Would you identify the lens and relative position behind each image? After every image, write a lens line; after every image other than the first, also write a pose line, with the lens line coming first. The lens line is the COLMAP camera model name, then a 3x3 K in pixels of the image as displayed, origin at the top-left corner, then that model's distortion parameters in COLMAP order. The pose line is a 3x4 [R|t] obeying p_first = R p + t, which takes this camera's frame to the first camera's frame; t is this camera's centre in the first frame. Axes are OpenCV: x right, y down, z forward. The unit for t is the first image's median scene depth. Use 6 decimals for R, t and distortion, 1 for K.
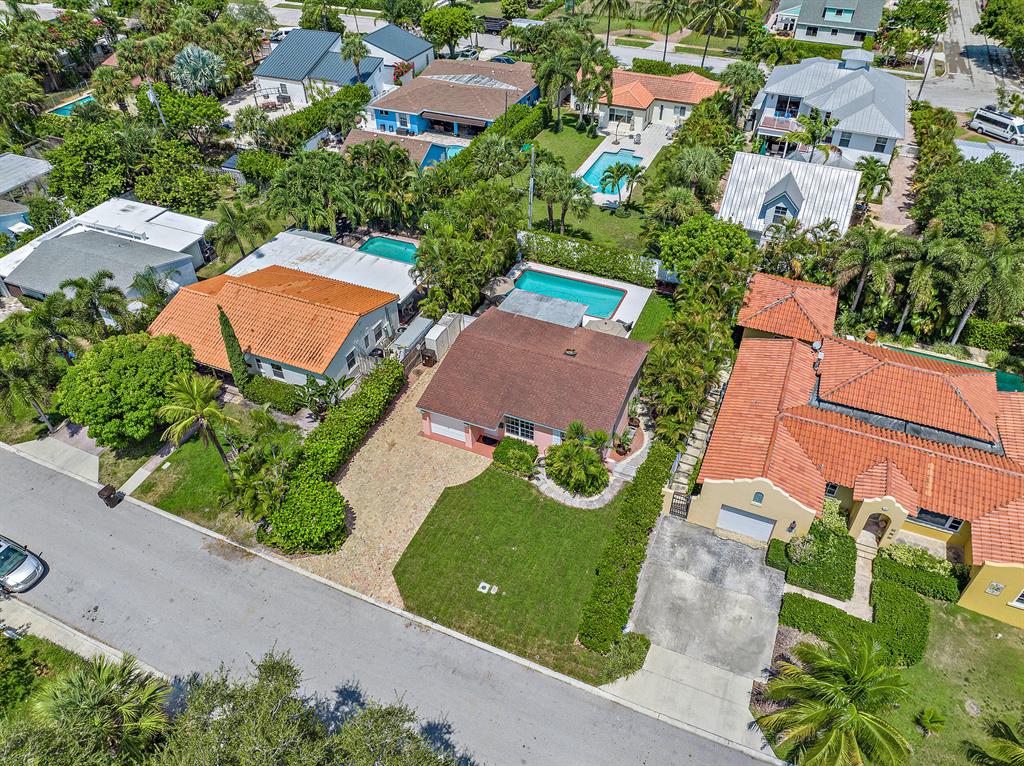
lens RADIAL K [[740.4, 0, 512.0], [0, 740.4, 383.0], [0, 0, 1]] dist [-0.031029, 0.001855]
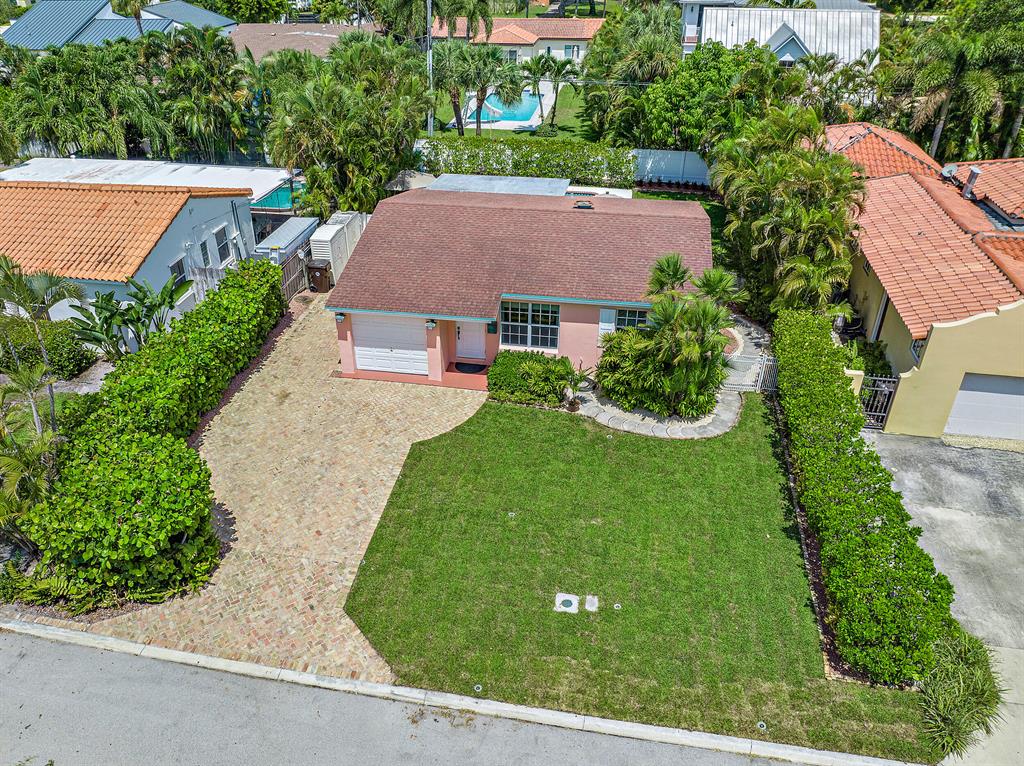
lens RADIAL K [[805.9, 0, 474.3], [0, 805.9, 407.4], [0, 0, 1]] dist [-0.041927, -0.002952]
pose [[0.976325, -0.120726, 0.179485, -0.138560], [0.145269, 0.980743, -0.130534, 0.187474], [-0.160270, 0.153517, 0.975062, 0.458784]]
